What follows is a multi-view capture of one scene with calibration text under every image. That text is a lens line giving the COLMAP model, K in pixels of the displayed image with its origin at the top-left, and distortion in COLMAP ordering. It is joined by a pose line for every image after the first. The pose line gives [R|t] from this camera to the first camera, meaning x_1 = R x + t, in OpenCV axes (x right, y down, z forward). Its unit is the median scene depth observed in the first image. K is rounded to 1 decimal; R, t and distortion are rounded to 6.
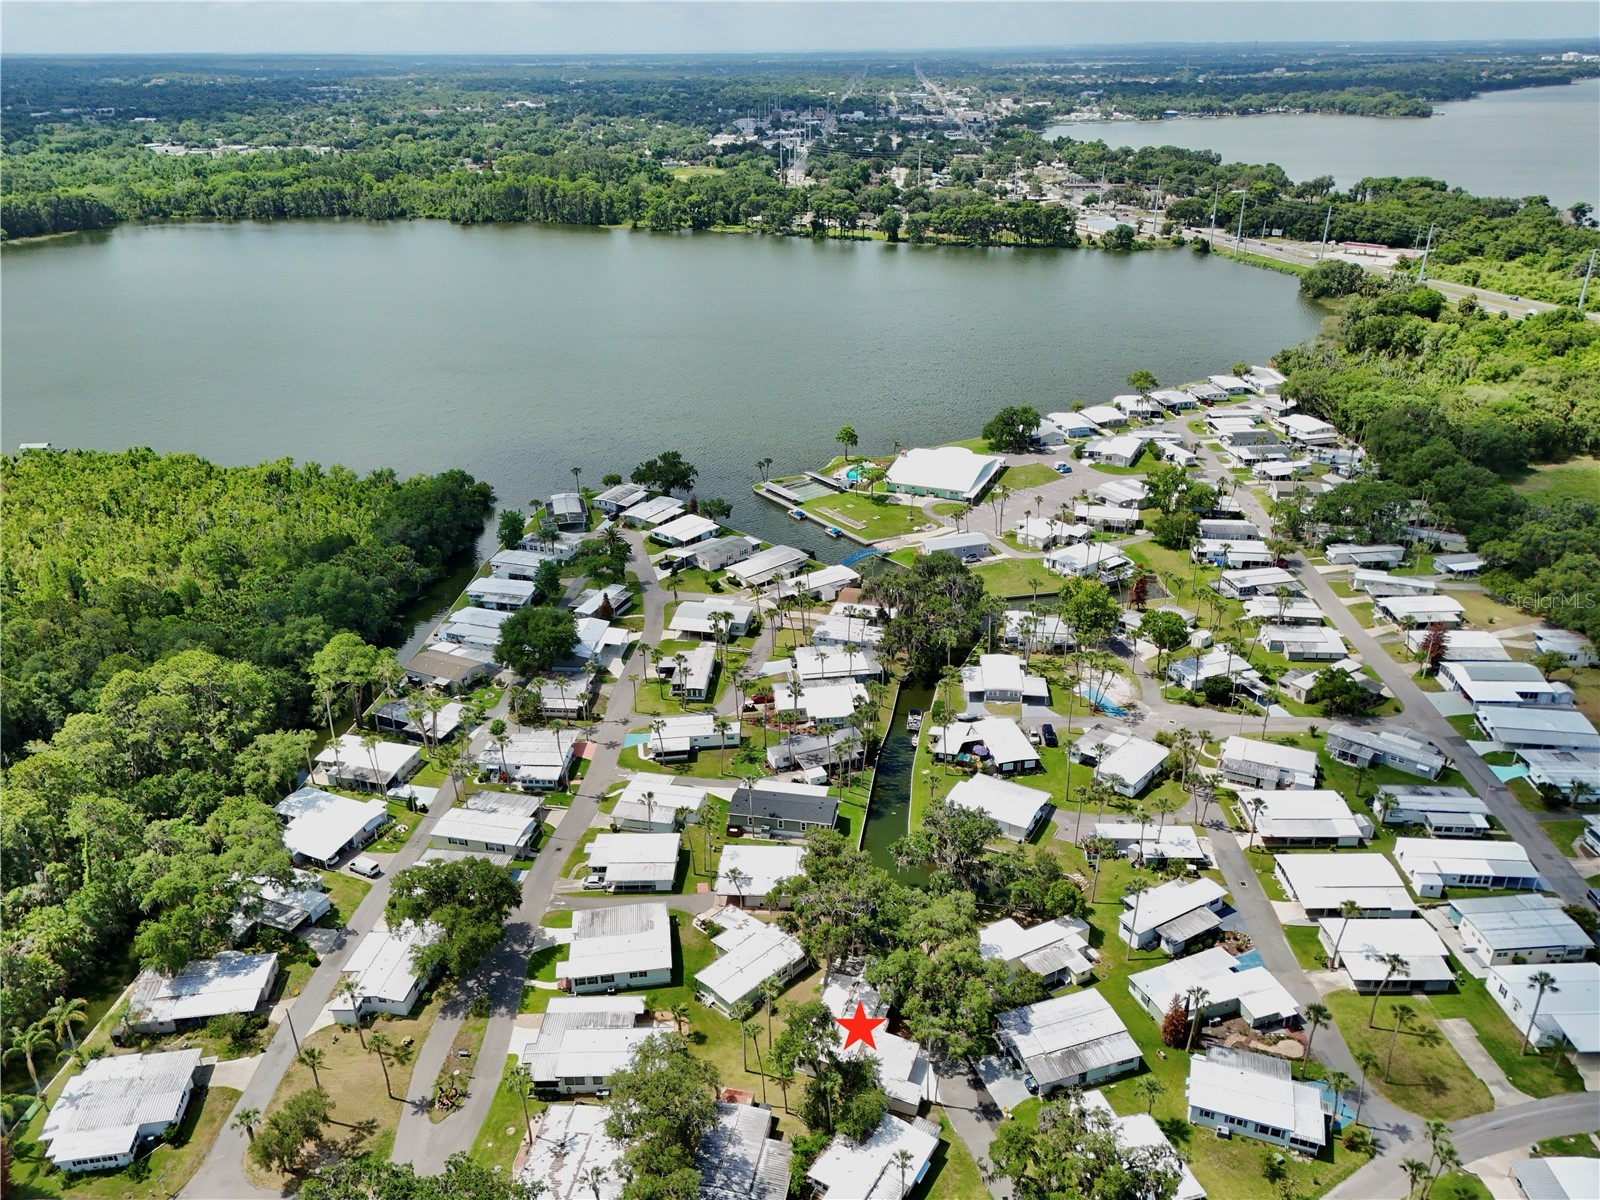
lens RADIAL K [[1178.1, 0, 802.8], [0, 1178.1, 612.8], [0, 0, 1]] dist [0.062696, -0.051659]
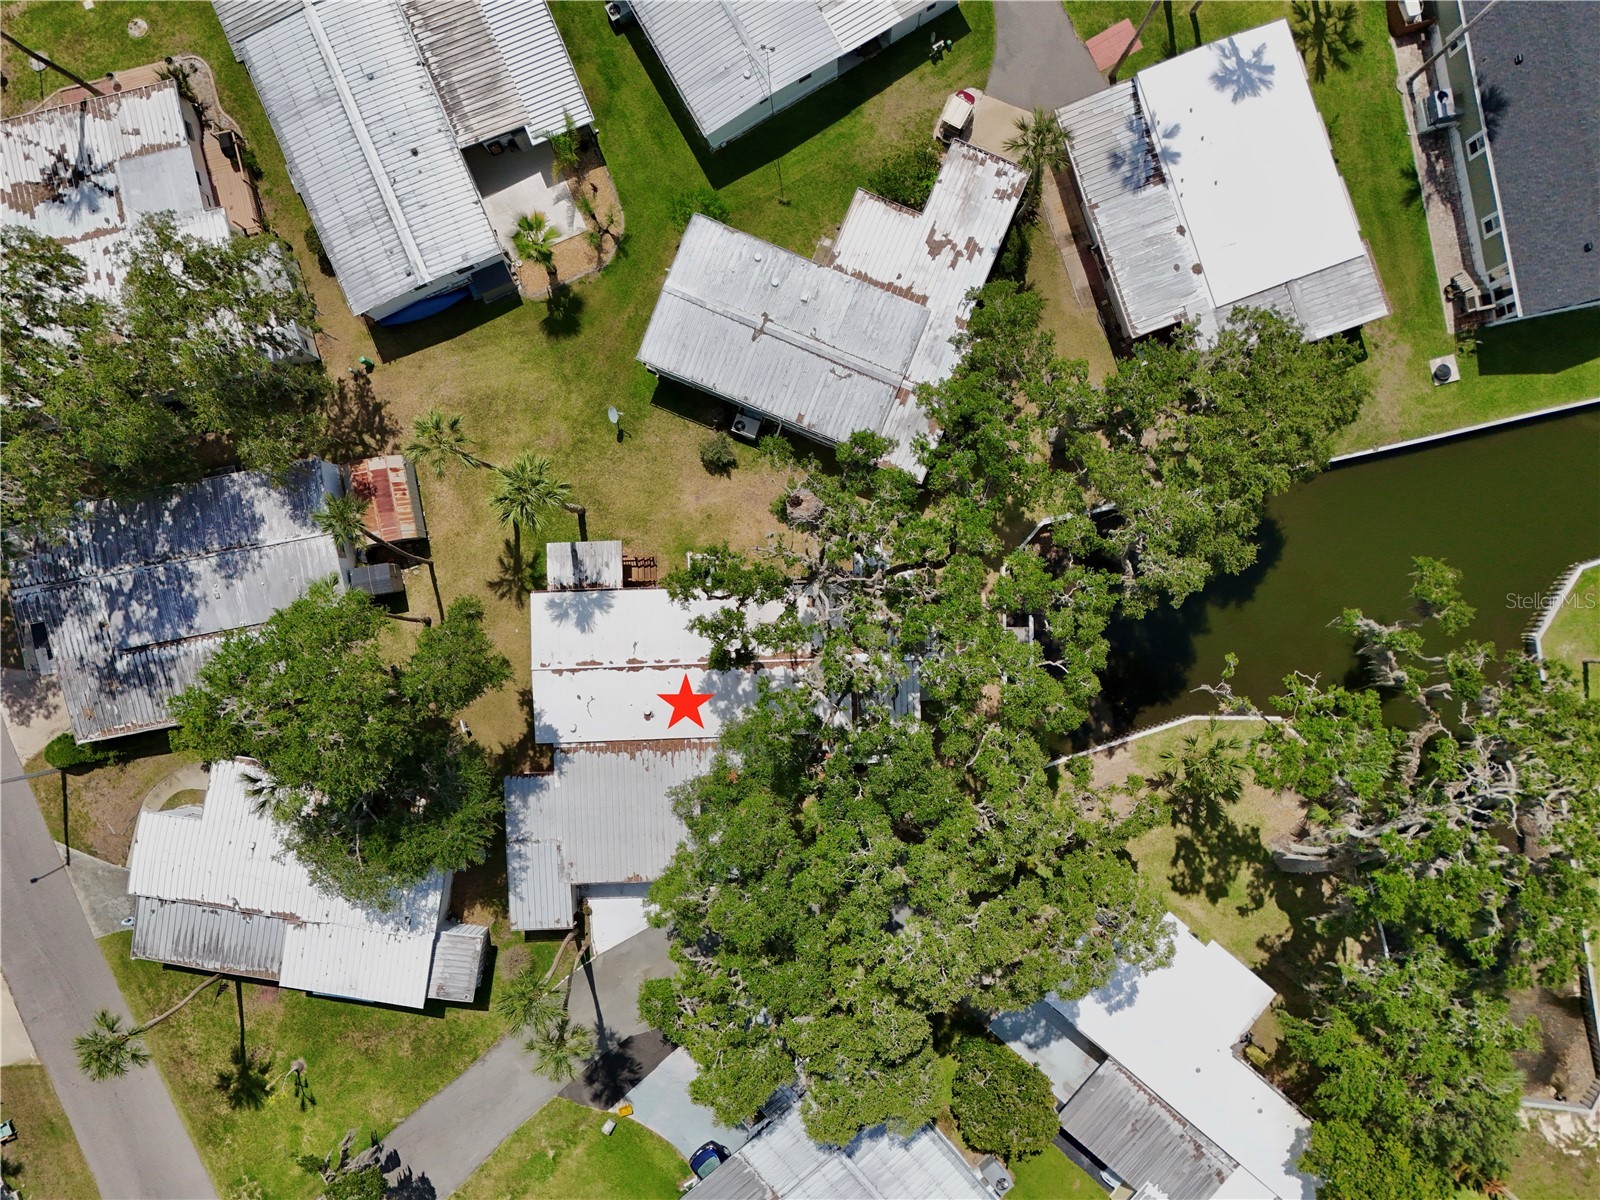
lens RADIAL K [[1170.3, 0, 805.6], [0, 1170.3, 627.6], [0, 0, 1]] dist [0.090434, -0.095839]
pose [[0.377460, 0.925998, 0.007162, 0.023559], [-0.384888, 0.149846, 0.910718, -0.004841], [0.842250, -0.346516, 0.412966, 0.622349]]
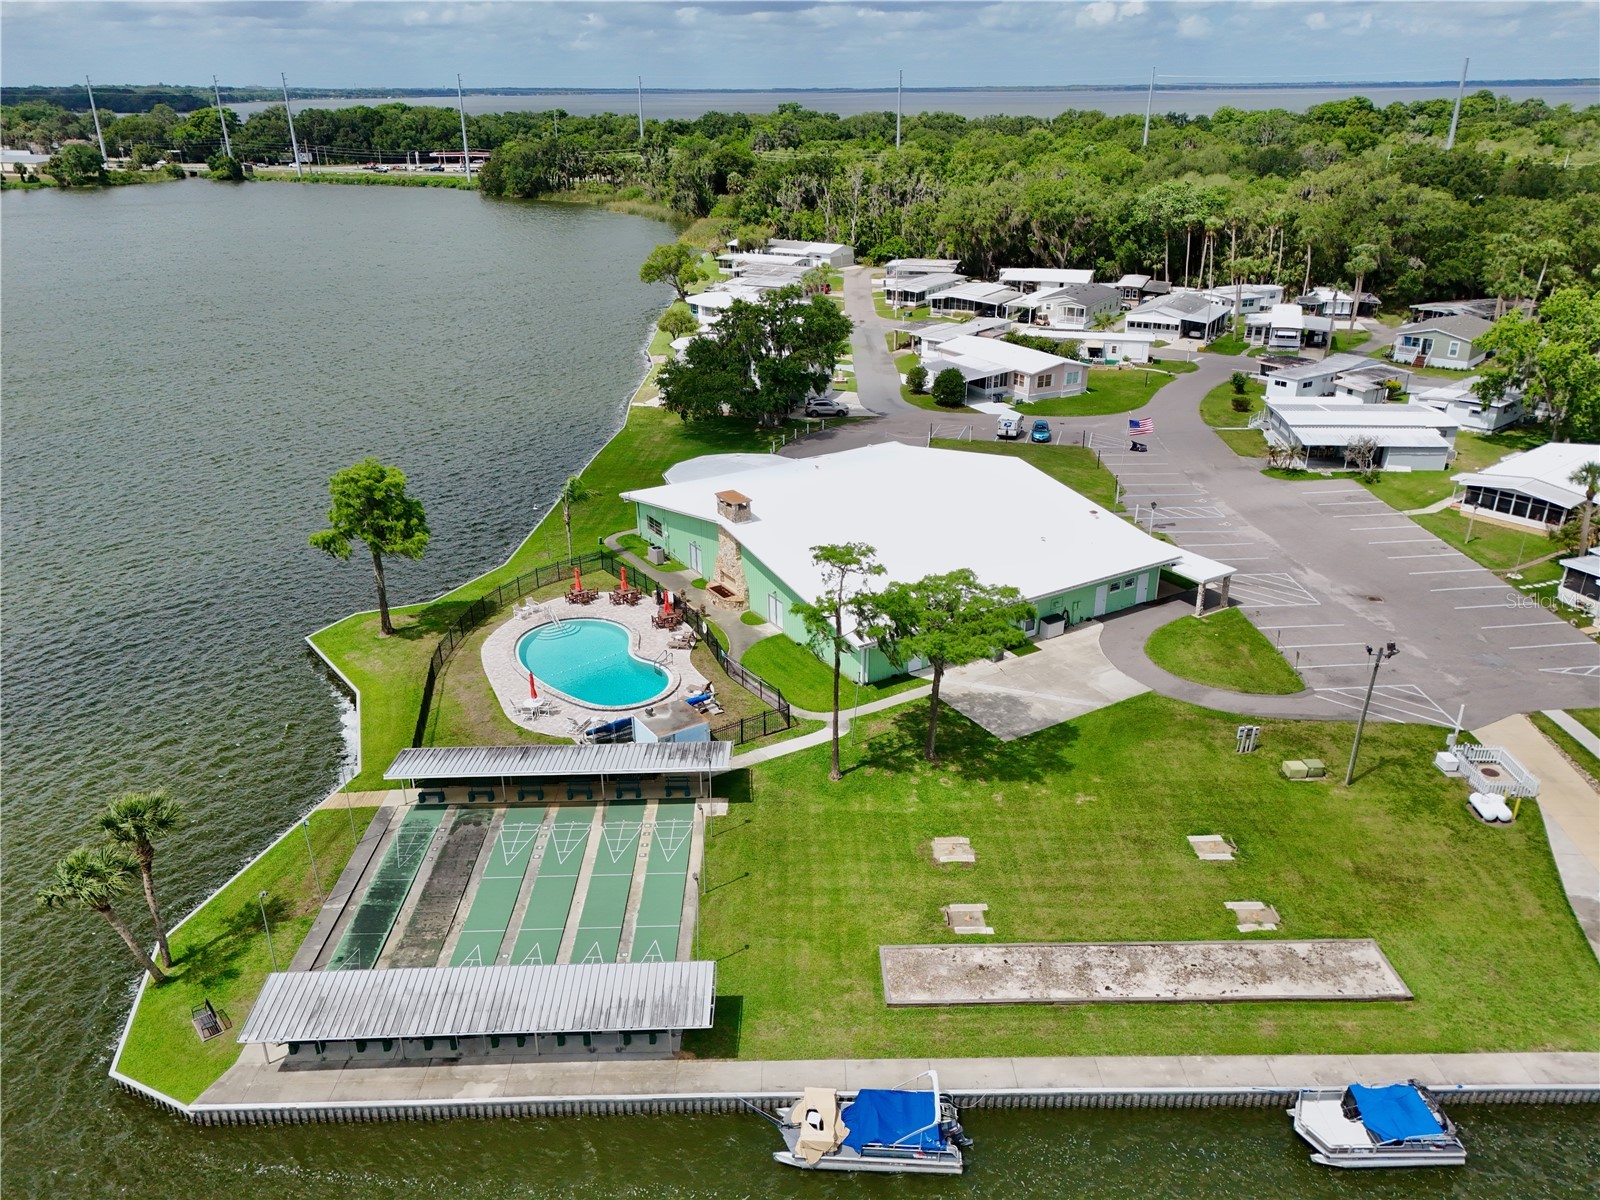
lens RADIAL K [[1183.0, 0, 800.0], [0, 1183.0, 600.0], [0, 0, 1]] dist [0.071869, -0.062330]
pose [[0.579932, -0.314700, 0.751427, -0.127125], [0.350877, 0.928927, 0.118240, -0.231193], [-0.735231, 0.195087, 0.649135, 1.398099]]
